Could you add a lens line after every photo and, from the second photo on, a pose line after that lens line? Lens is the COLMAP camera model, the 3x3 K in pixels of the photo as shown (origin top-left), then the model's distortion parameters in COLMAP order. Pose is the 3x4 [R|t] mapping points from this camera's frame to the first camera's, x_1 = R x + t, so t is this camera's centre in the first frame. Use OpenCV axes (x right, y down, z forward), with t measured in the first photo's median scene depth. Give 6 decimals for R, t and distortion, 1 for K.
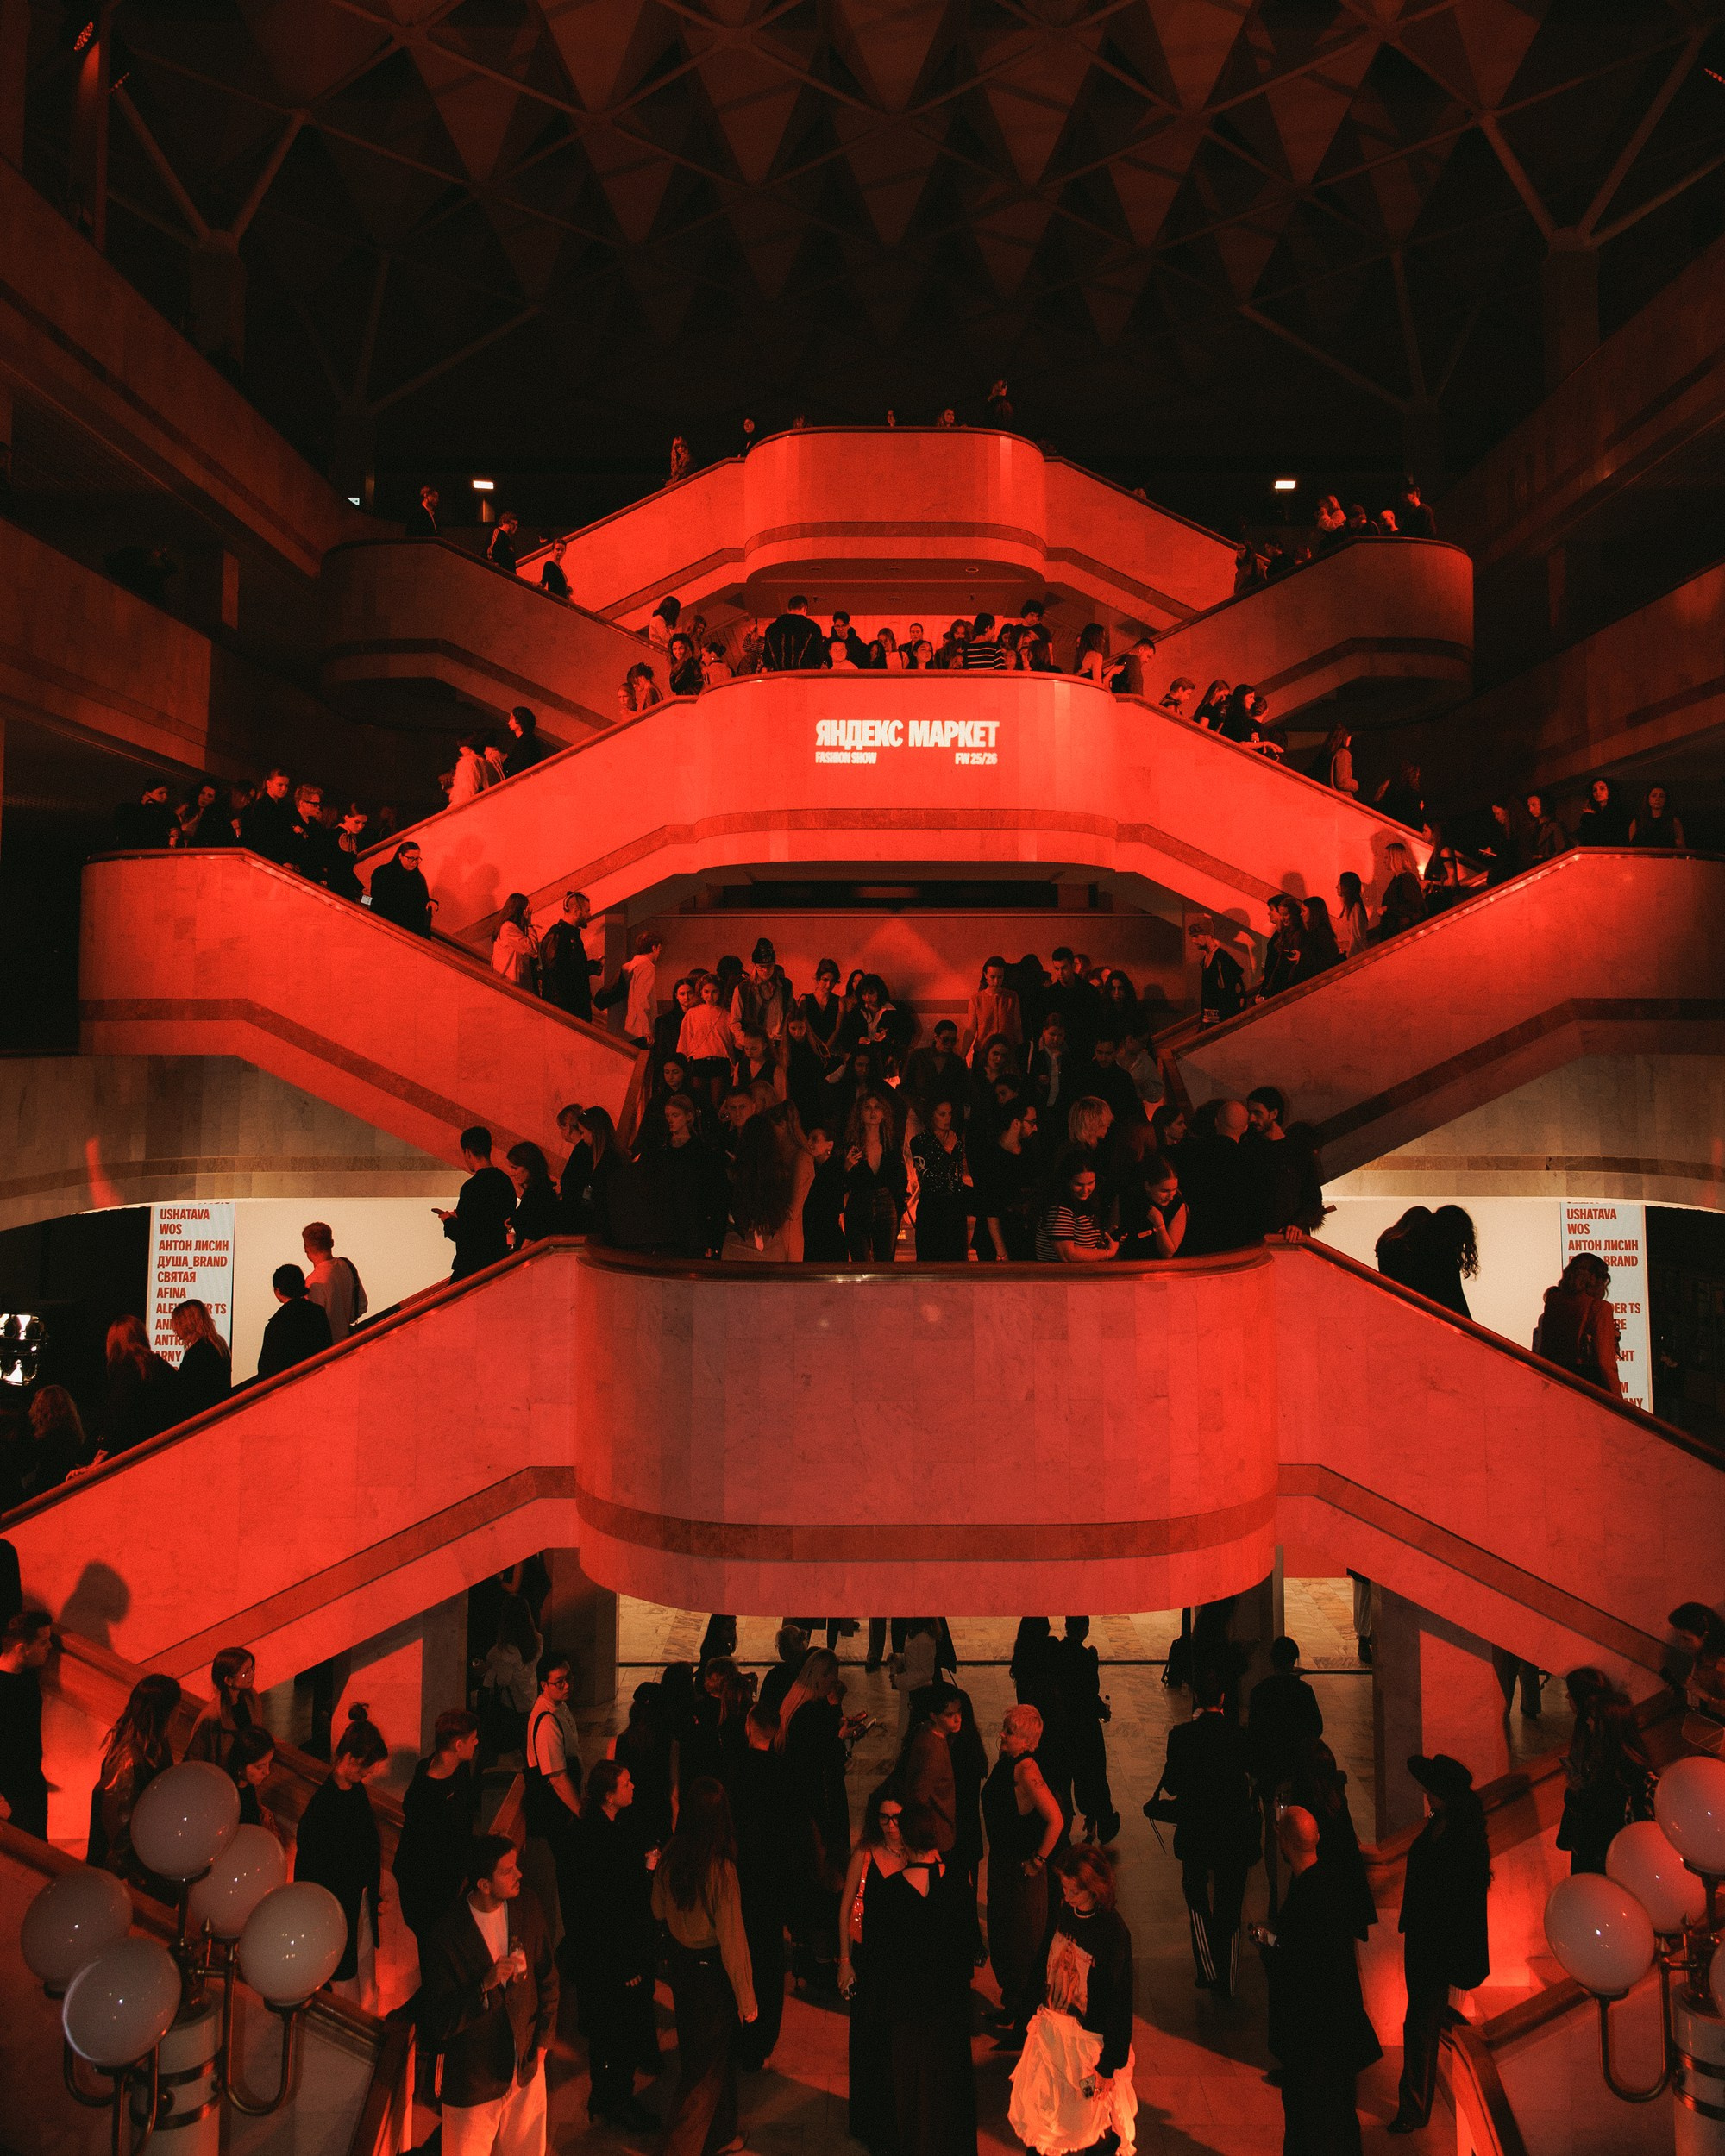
lens RADIAL K [[1691.0, 0, 879.9], [0, 1691.0, 912.2], [0, 0, 1]] dist [0.023926, -0.014251]
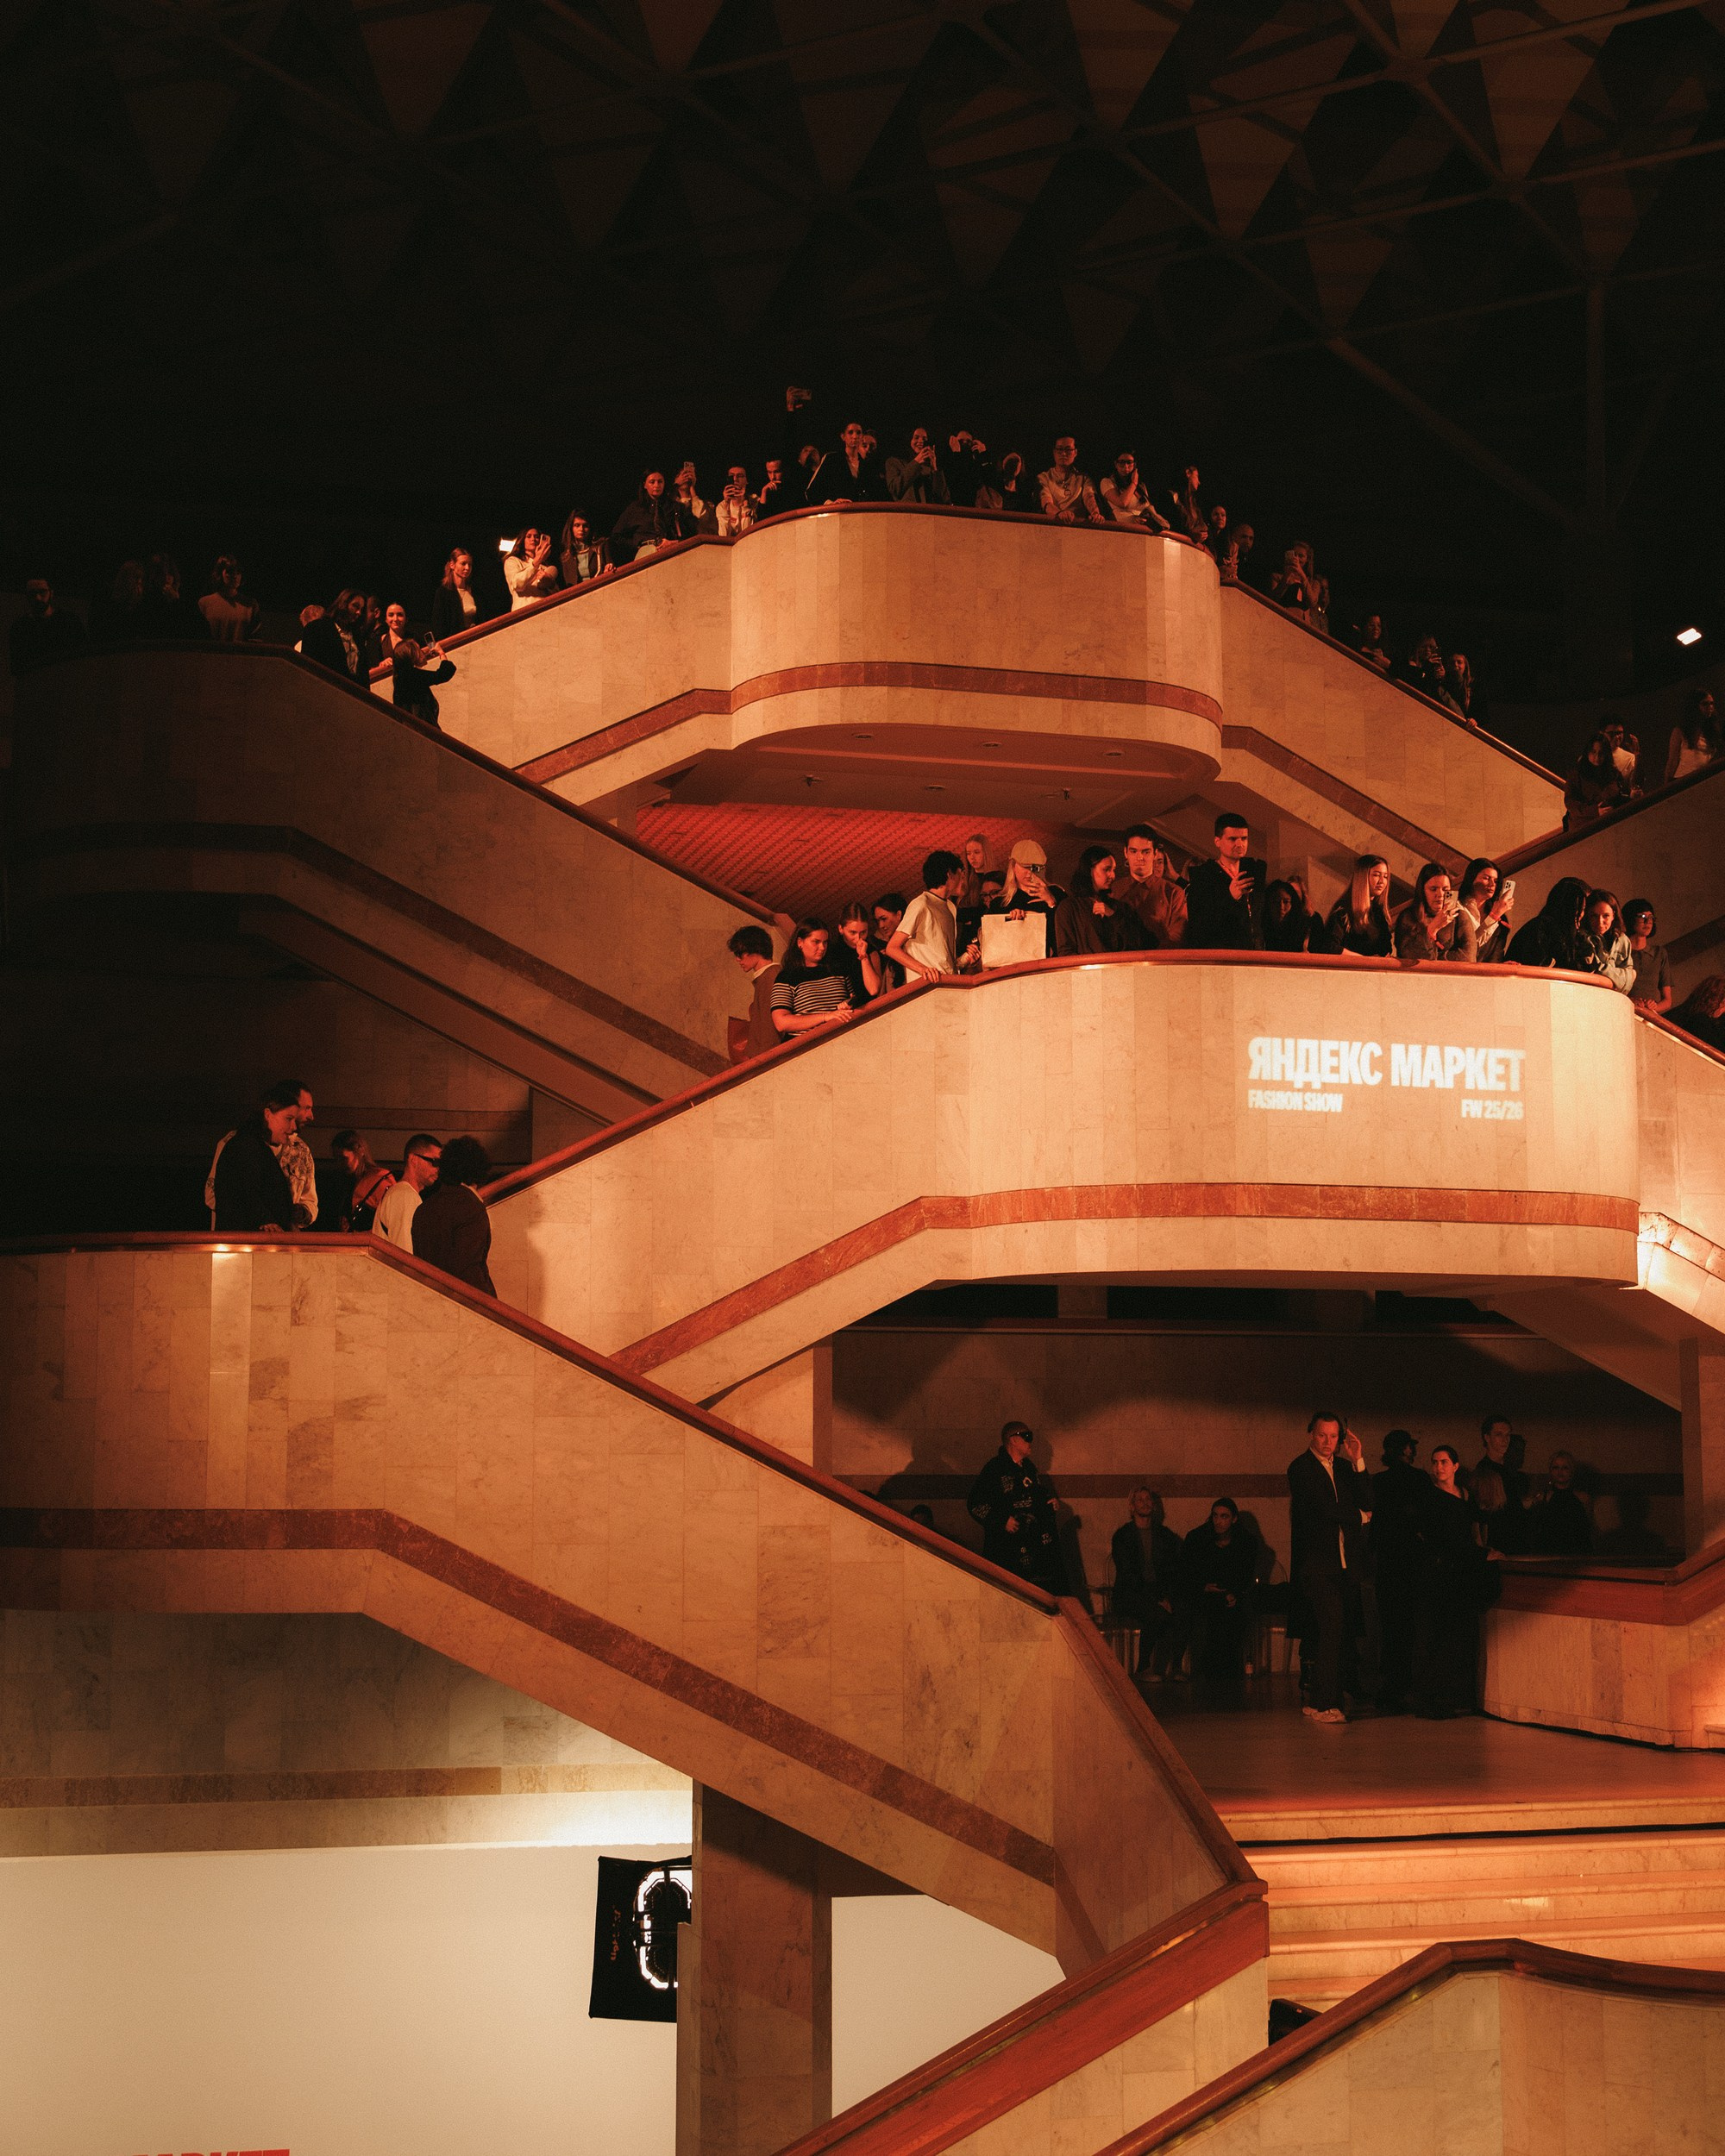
lens RADIAL K [[2989.3, 0, 867.0], [0, 2989.3, 1057.7], [0, 0, 1]] dist [-0.008829, 0.000000]
pose [[0.964314, 0.037749, 0.262056, -0.450442], [-0.020563, 0.997472, -0.068018, -0.030837], [-0.263962, 0.060202, 0.962653, 0.010396]]
